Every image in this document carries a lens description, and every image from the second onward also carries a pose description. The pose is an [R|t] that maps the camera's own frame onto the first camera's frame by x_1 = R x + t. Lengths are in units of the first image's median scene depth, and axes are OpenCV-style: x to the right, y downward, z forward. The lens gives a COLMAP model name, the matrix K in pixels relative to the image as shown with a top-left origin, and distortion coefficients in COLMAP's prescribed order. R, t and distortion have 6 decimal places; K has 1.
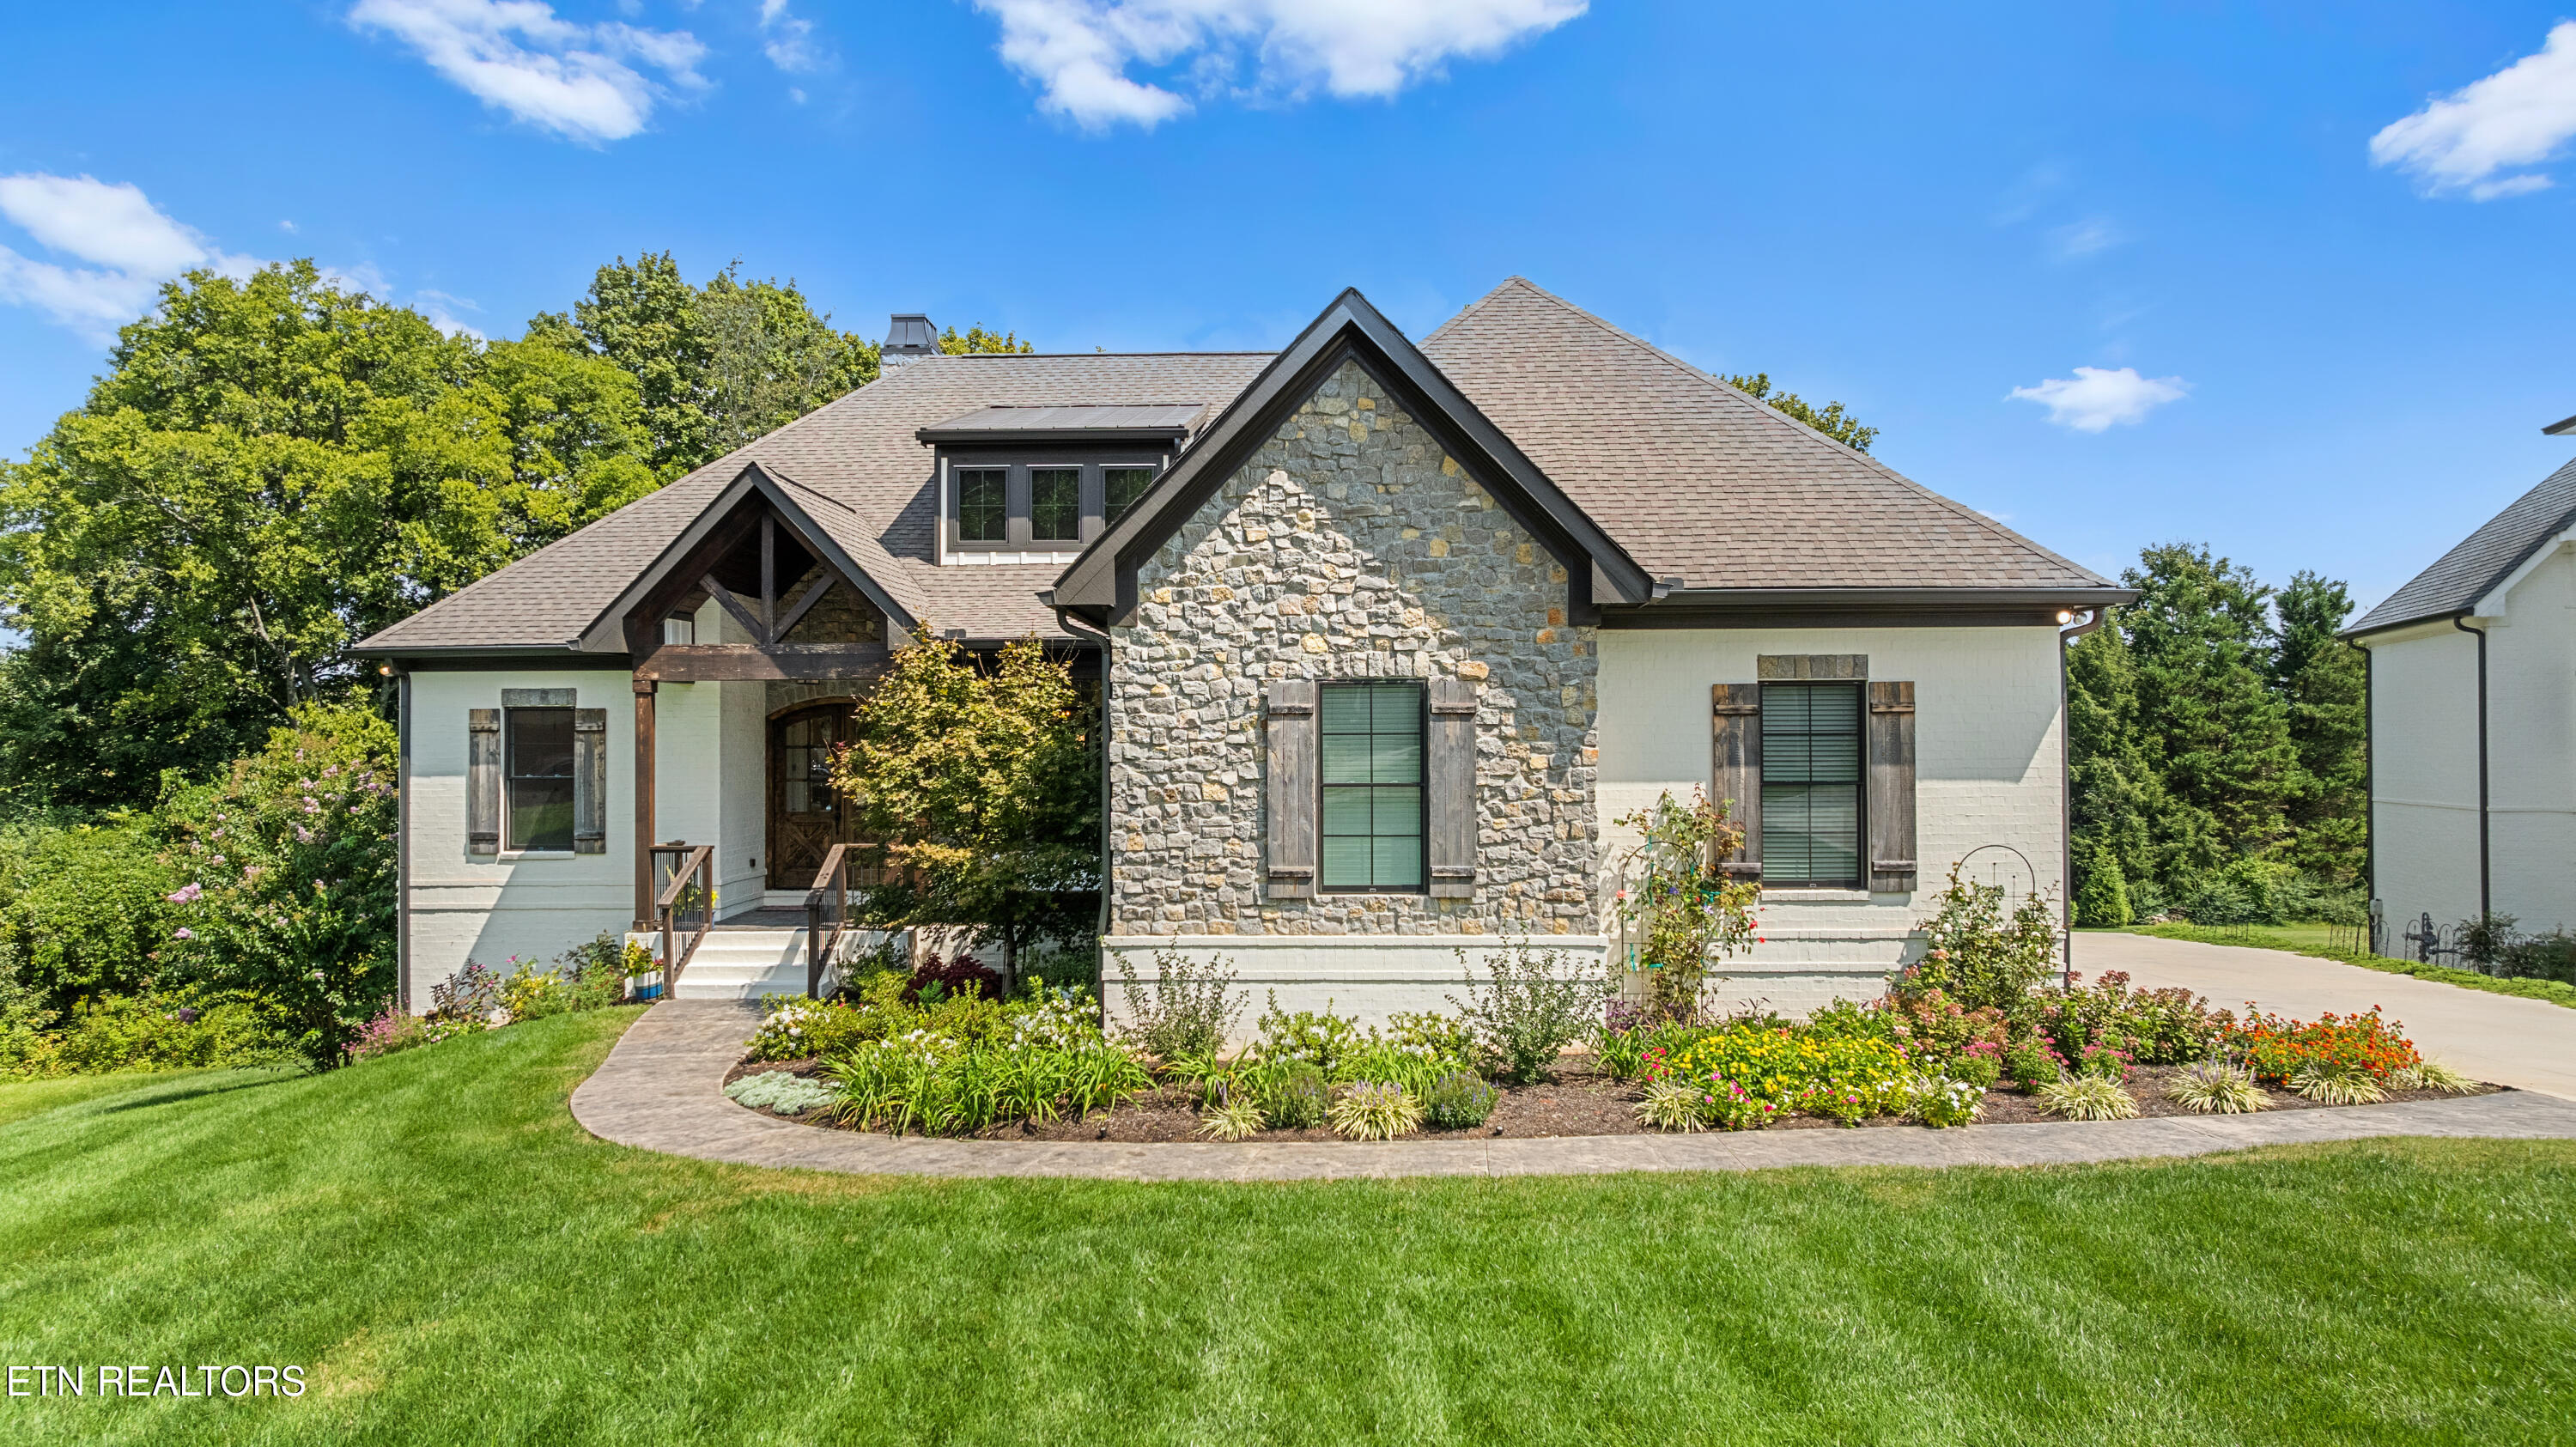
lens RADIAL K [[1840.0, 0, 1280.0], [0, 1840.0, 716.0], [0, 0, 1]] dist [-0.044917, 0.074328]
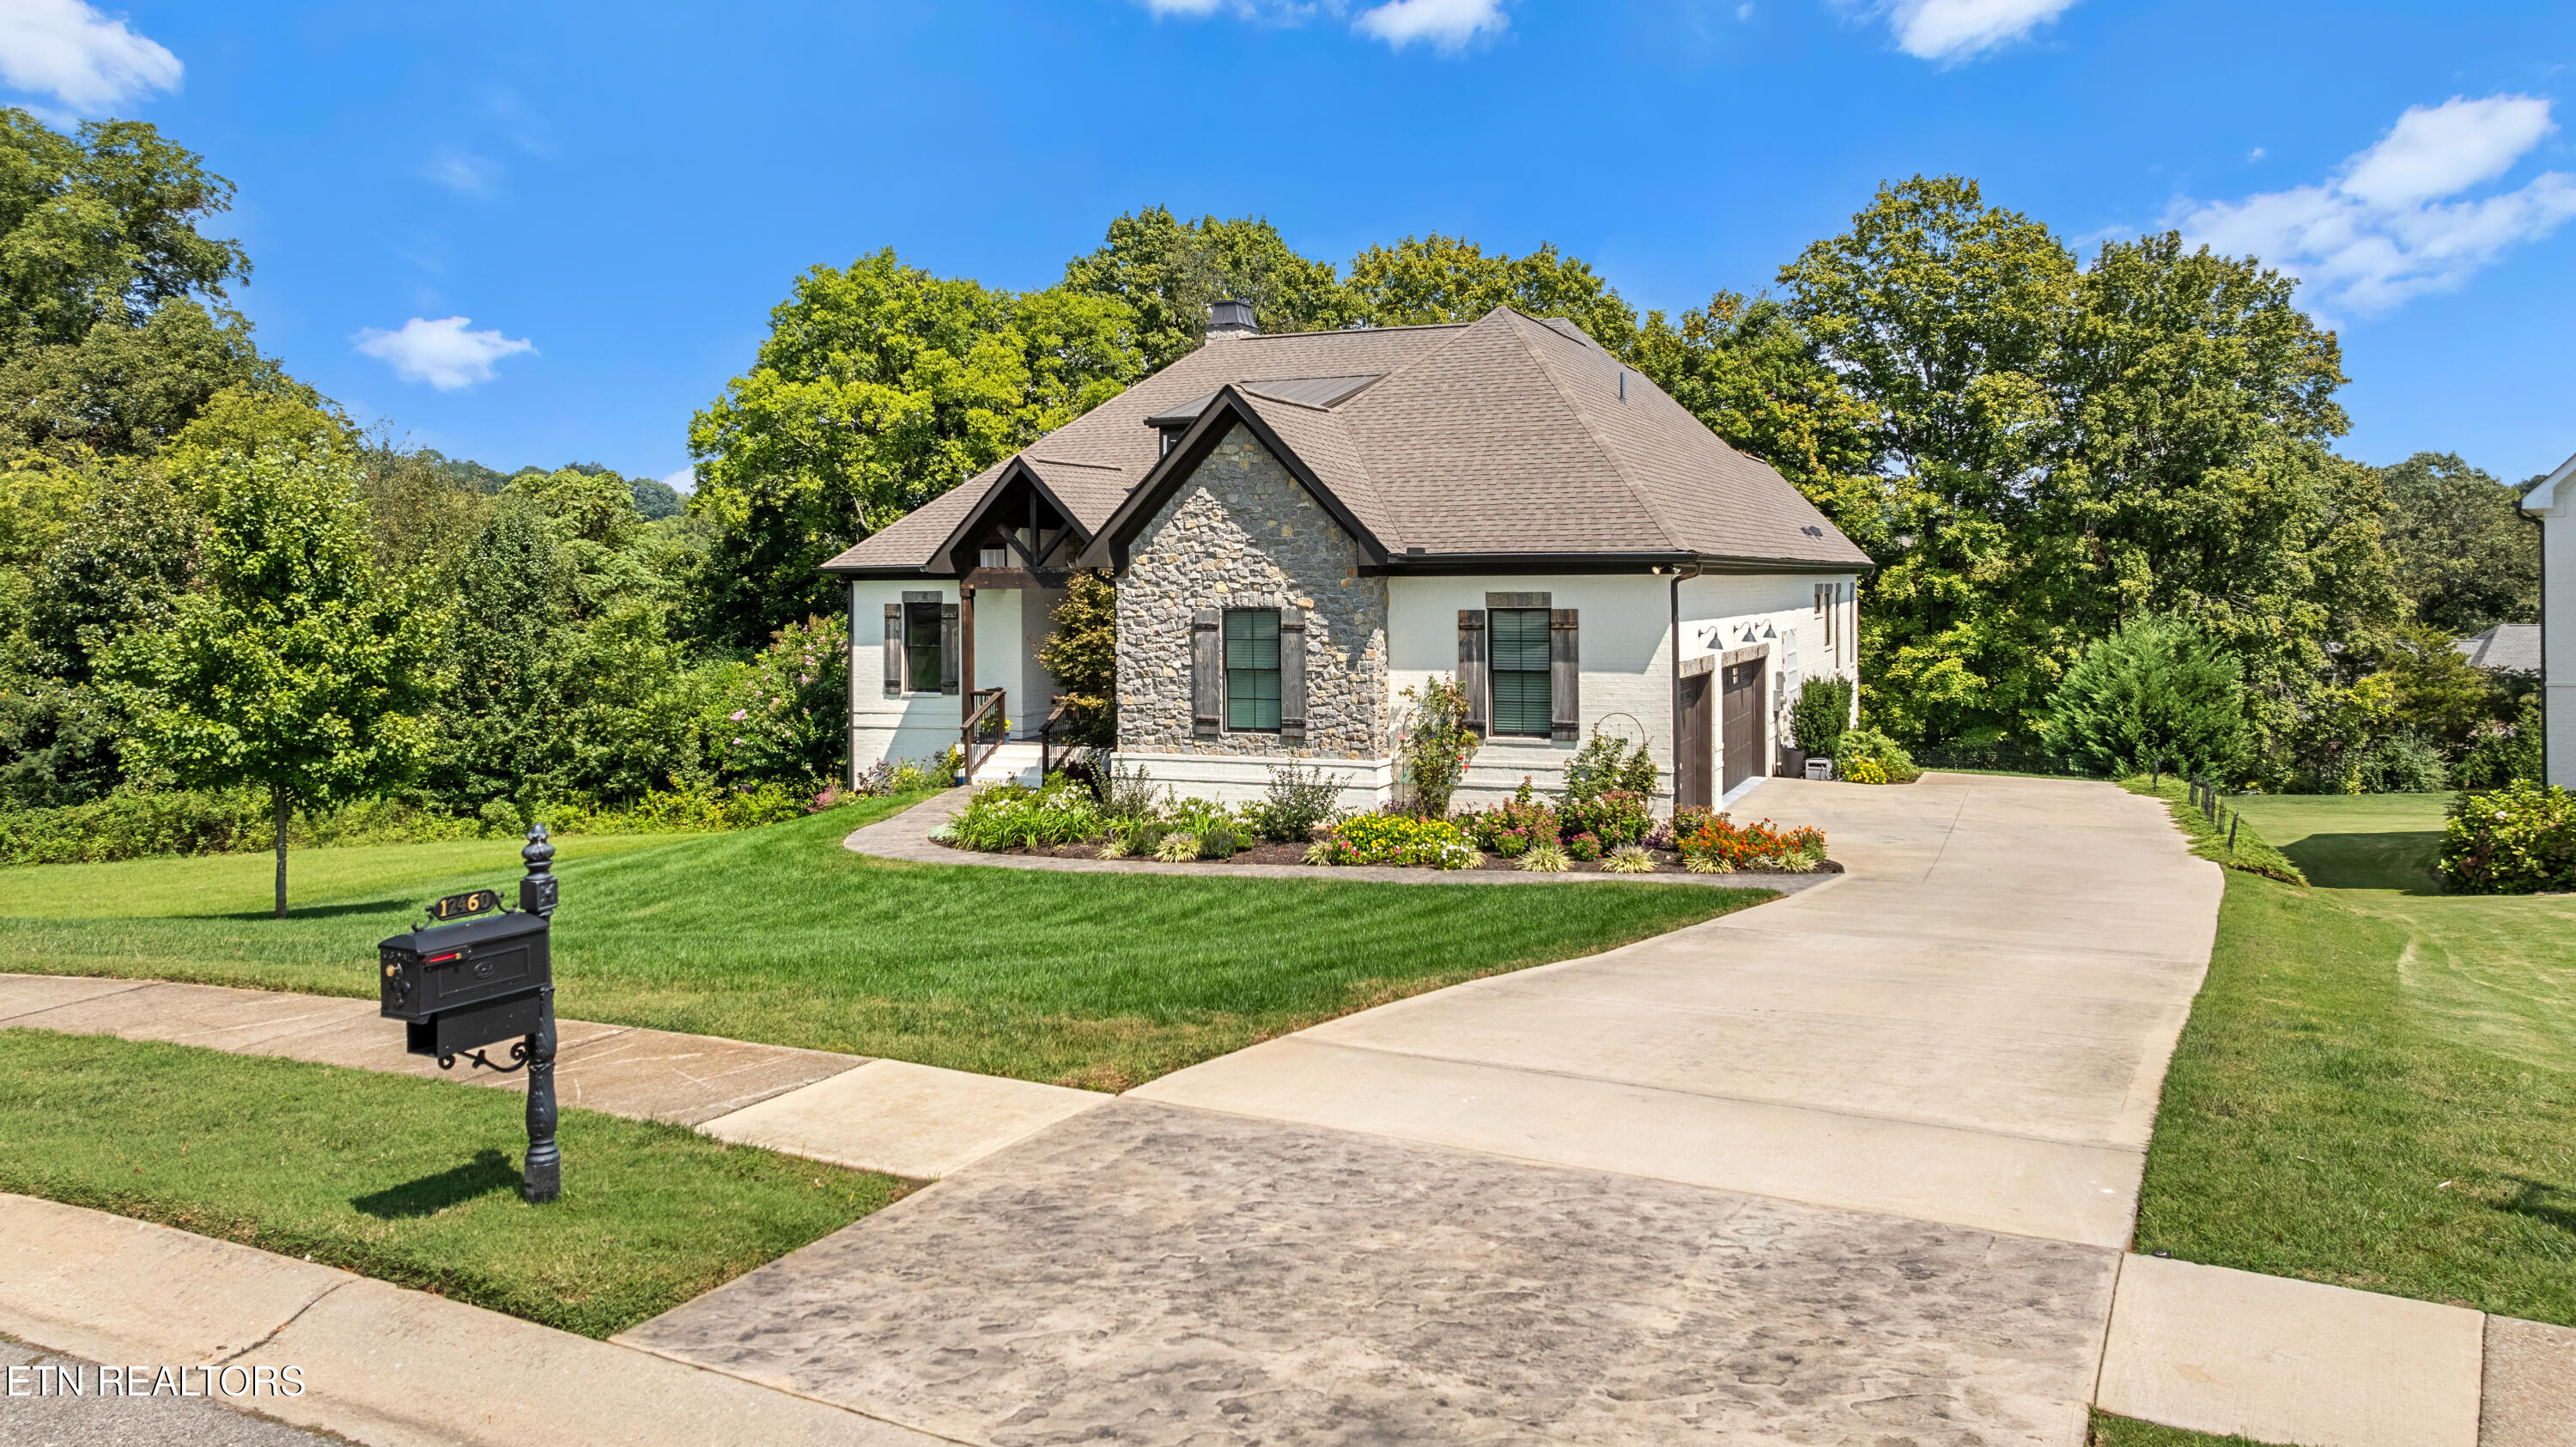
lens RADIAL K [[1866.4, 0, 1298.4], [0, 1866.4, 571.4], [0, 0, 1]] dist [0.006207, 0.002605]
pose [[0.940203, -0.003708, -0.340595, 0.672507], [0.009738, 0.999825, 0.015997, -0.080203], [0.340476, -0.018357, 0.940074, -0.614065]]
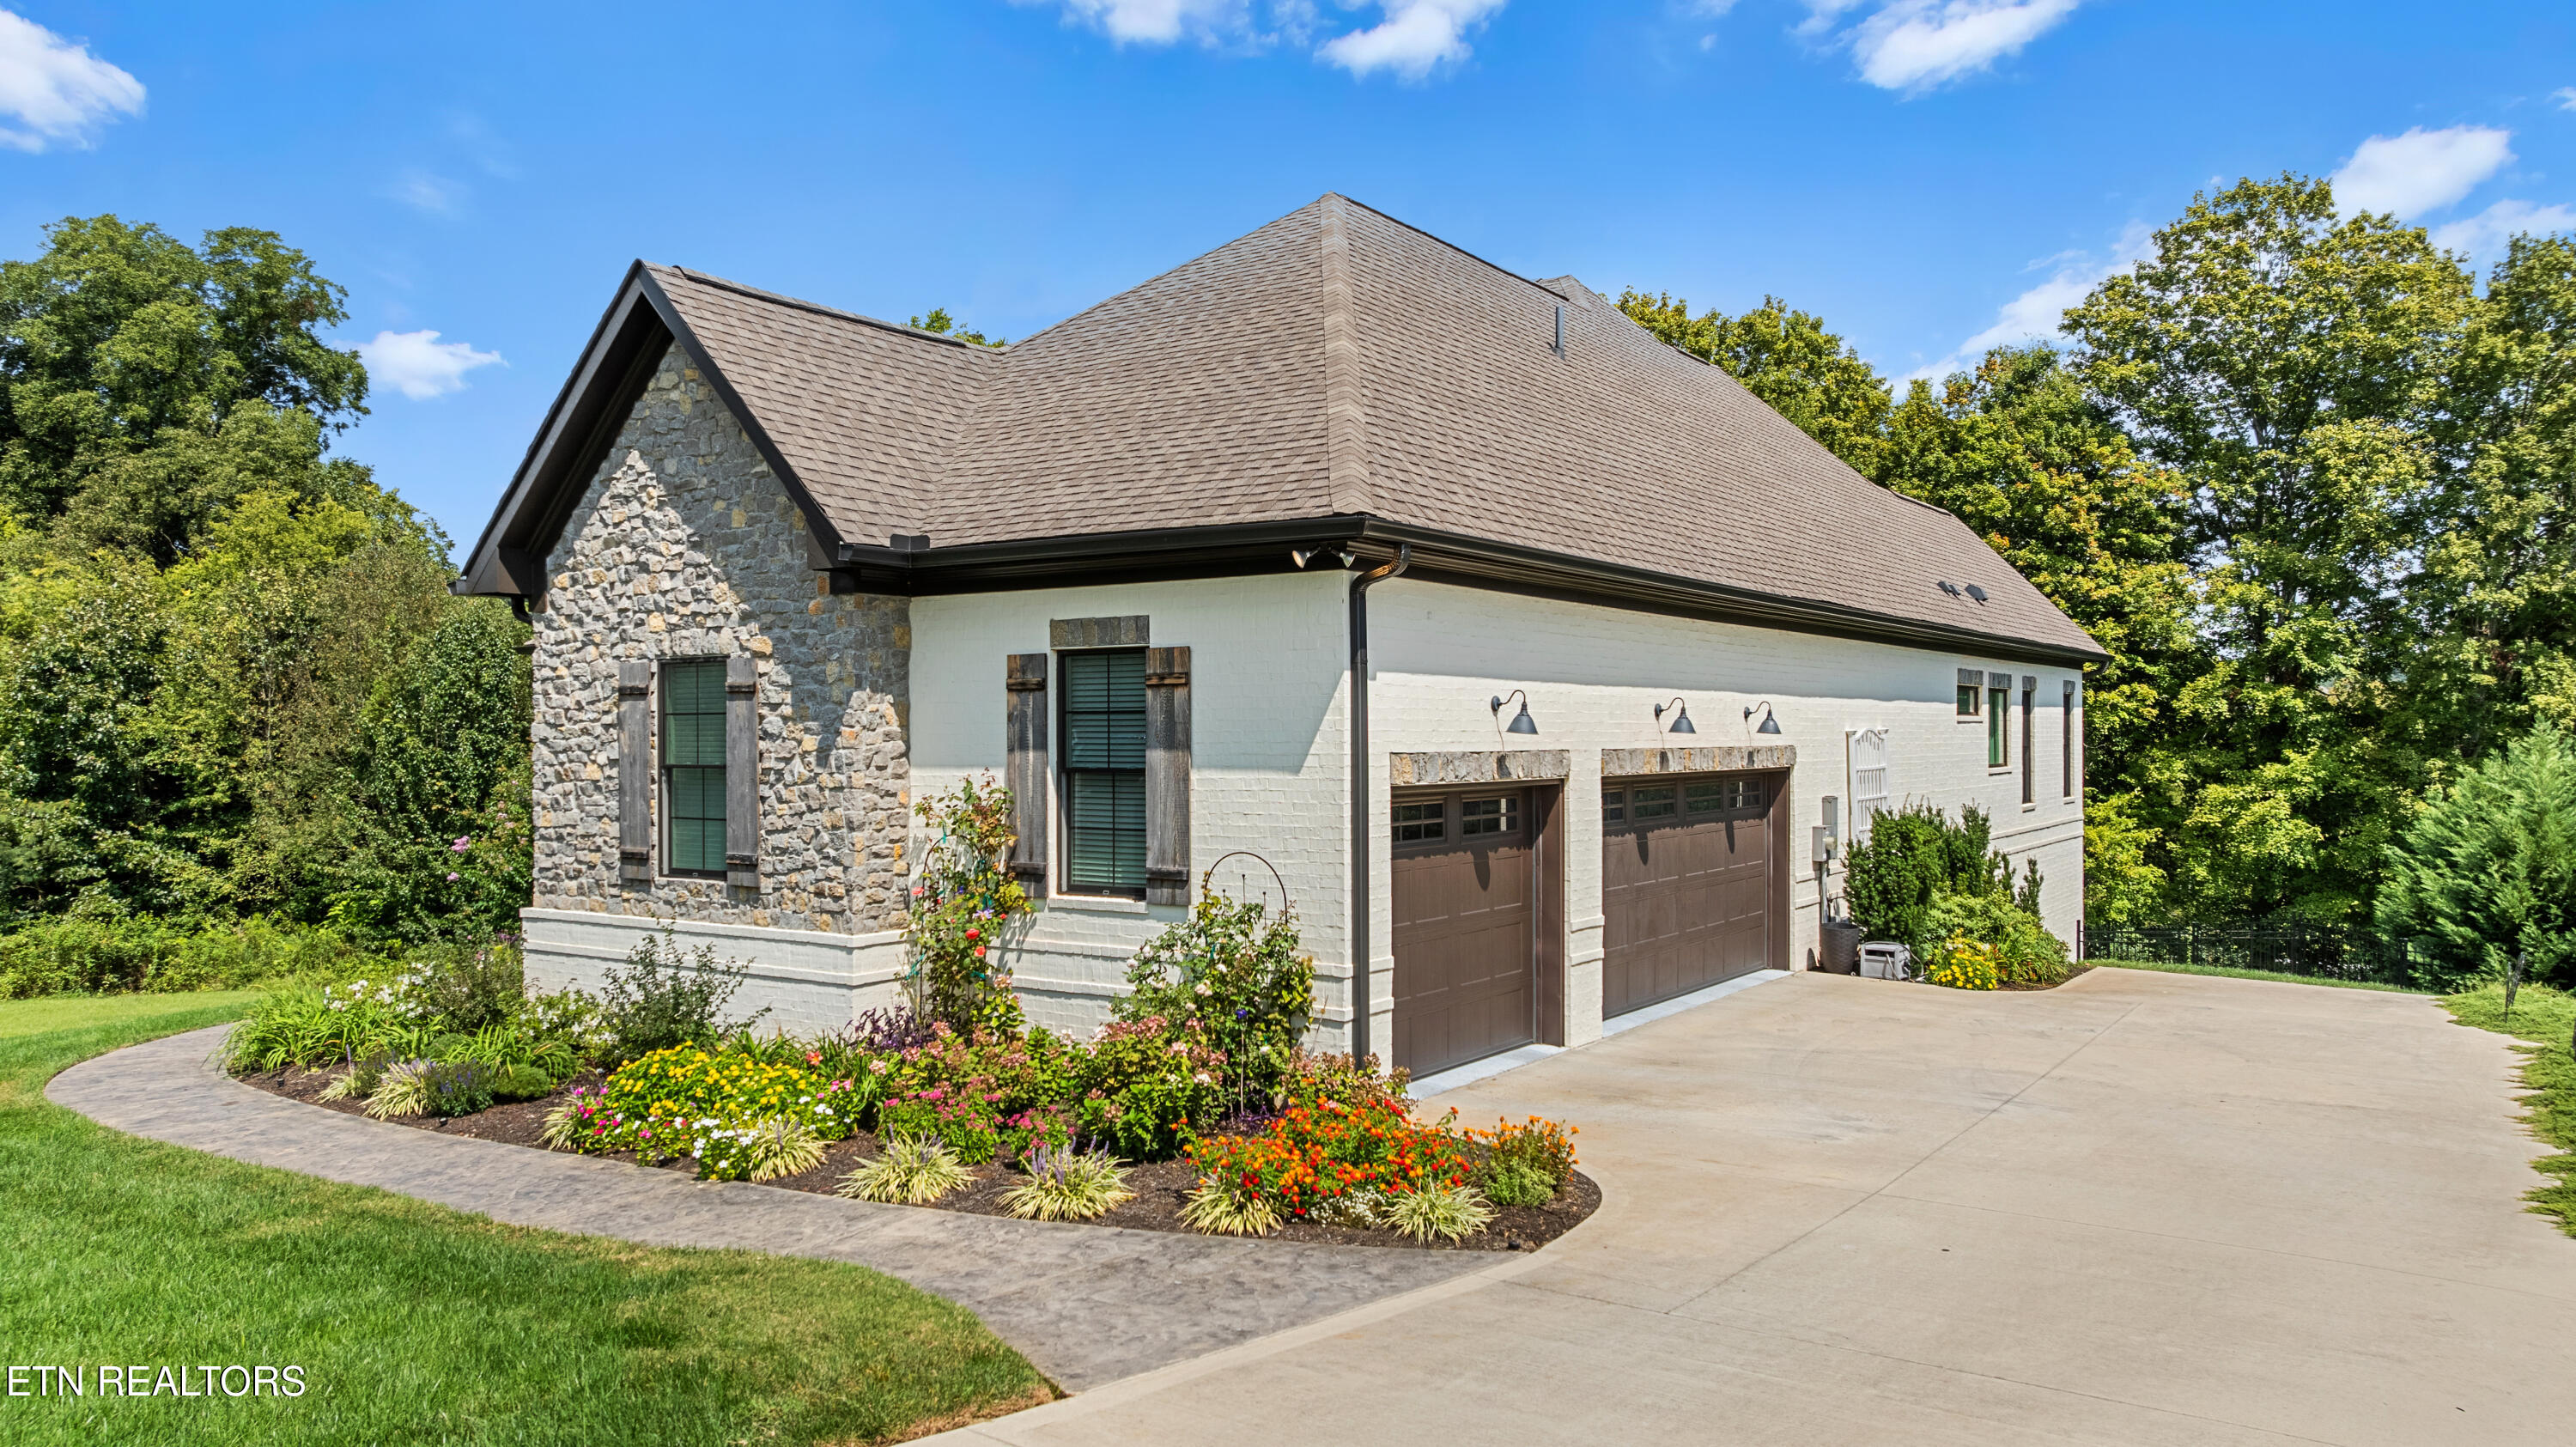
lens RADIAL K [[1835.9, 0, 1295.6], [0, 1835.9, 718.9], [0, 0, 1]] dist [-0.053682, 0.095746]
pose [[0.854000, -0.002524, -0.520267, 0.807559], [0.010403, 0.999871, 0.012226, 0.003708], [0.520169, -0.015854, 0.853916, 0.333504]]
